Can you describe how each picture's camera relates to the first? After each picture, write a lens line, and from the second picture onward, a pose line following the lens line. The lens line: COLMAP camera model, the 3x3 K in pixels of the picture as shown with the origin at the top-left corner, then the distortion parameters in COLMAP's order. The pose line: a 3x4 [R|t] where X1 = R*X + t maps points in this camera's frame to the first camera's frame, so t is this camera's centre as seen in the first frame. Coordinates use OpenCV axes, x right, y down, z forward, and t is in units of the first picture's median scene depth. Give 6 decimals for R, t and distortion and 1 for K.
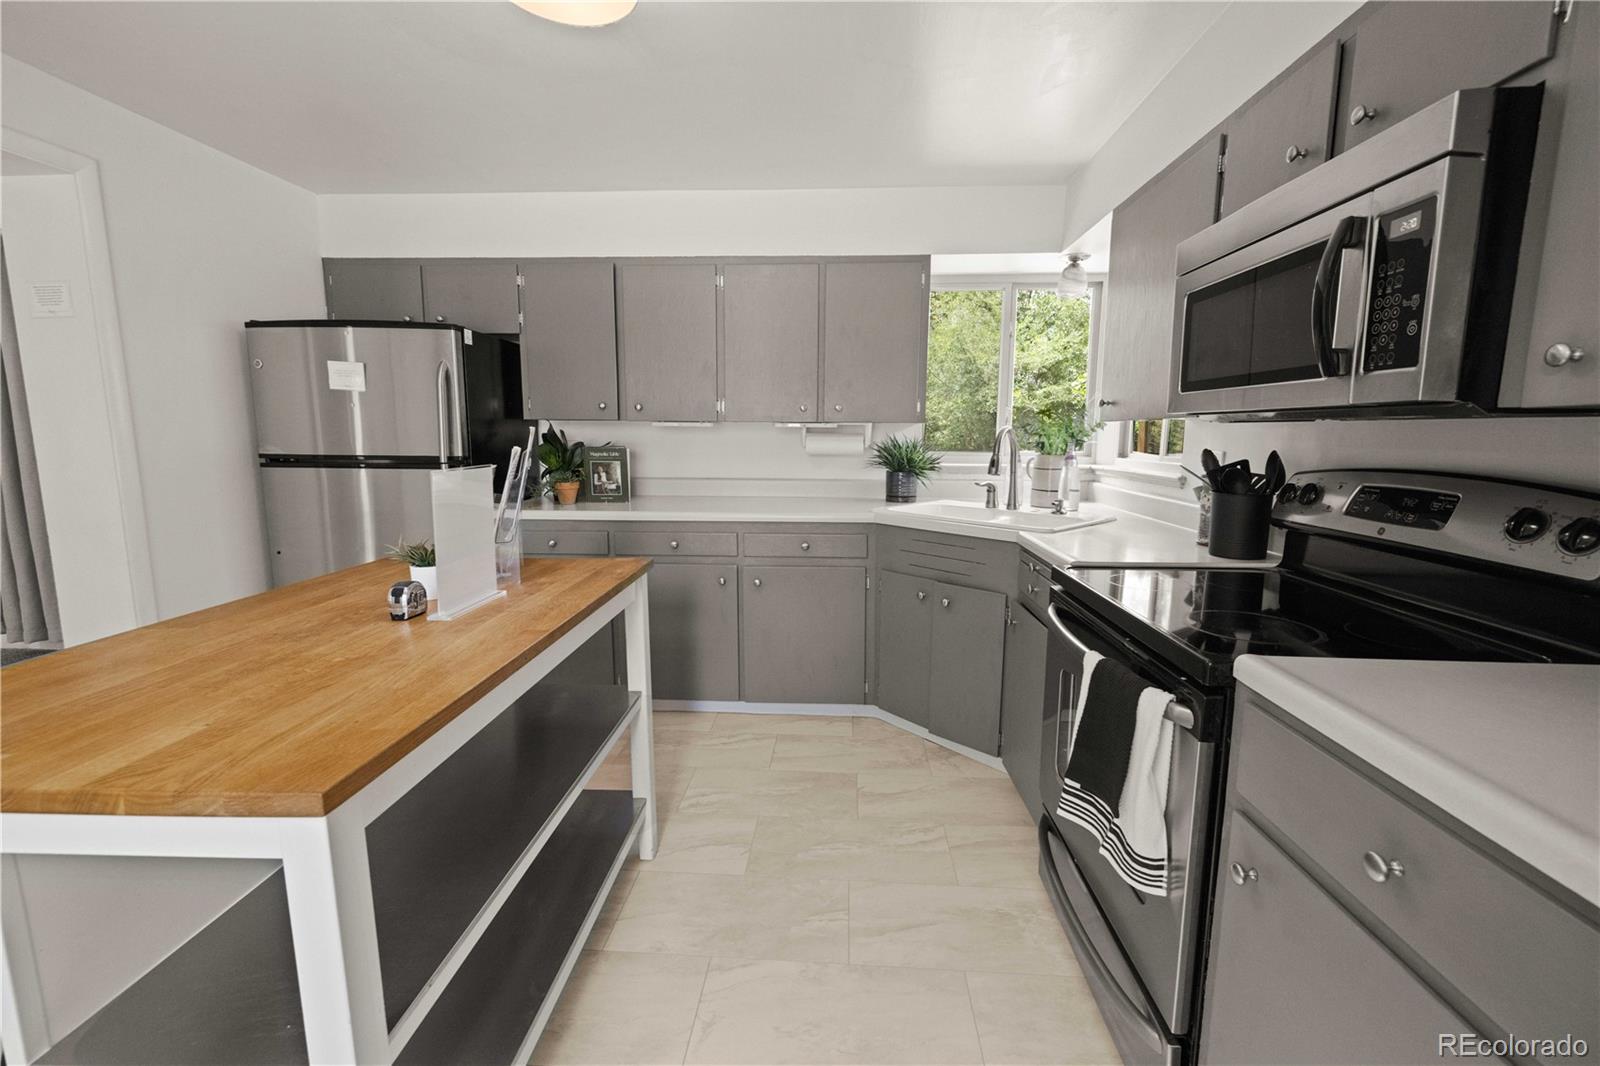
lens RADIAL K [[668.1, 0, 800.6], [0, 668.1, 525.1], [0, 0, 1]] dist [0.000310, 0.000074]
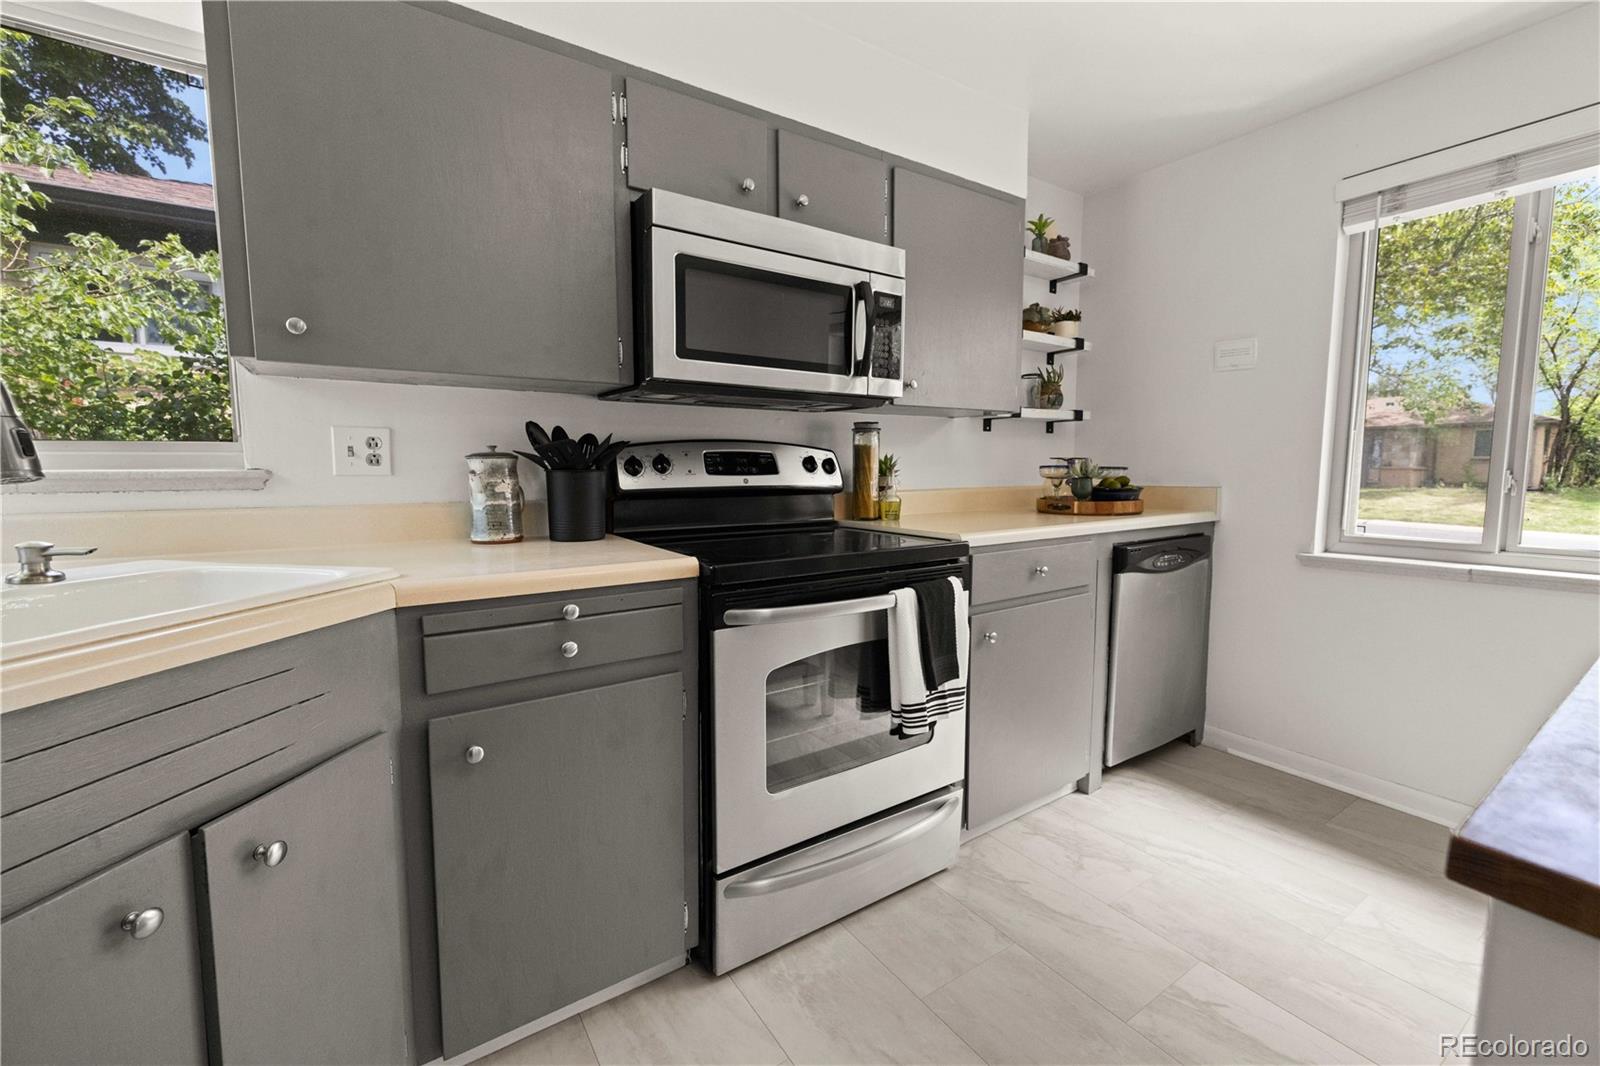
lens RADIAL K [[668.1, 0, 800.6], [0, 668.1, 525.1], [0, 0, 1]] dist [0.000310, 0.000074]
pose [[-0.612034, -0.075989, 0.787172, -0.163515], [0.107281, 0.978194, 0.177841, -0.065242], [-0.783521, 0.193293, -0.590536, 0.814300]]
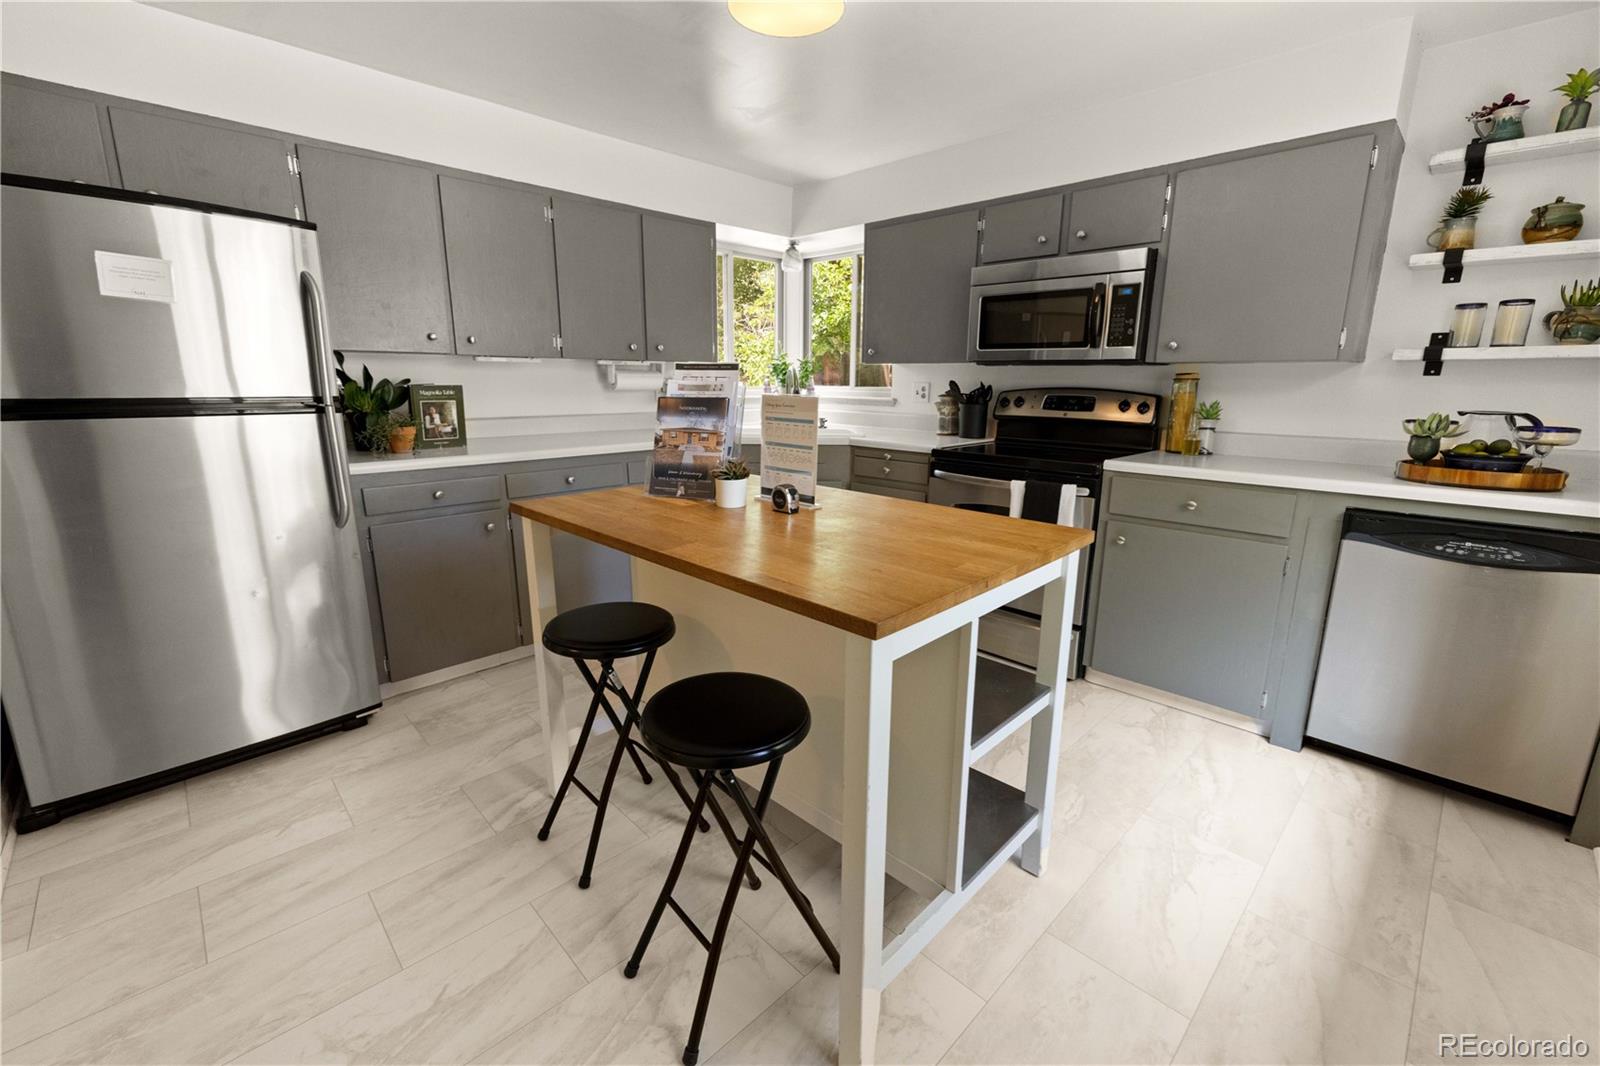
lens RADIAL K [[668.1, 0, 800.6], [0, 668.1, 525.1], [0, 0, 1]] dist [0.000310, 0.000074]
pose [[0.668491, -0.160234, 0.726254, -0.680176], [0.097530, 0.986969, 0.127983, 0.000536], [-0.737298, -0.014724, 0.675408, 0.048060]]
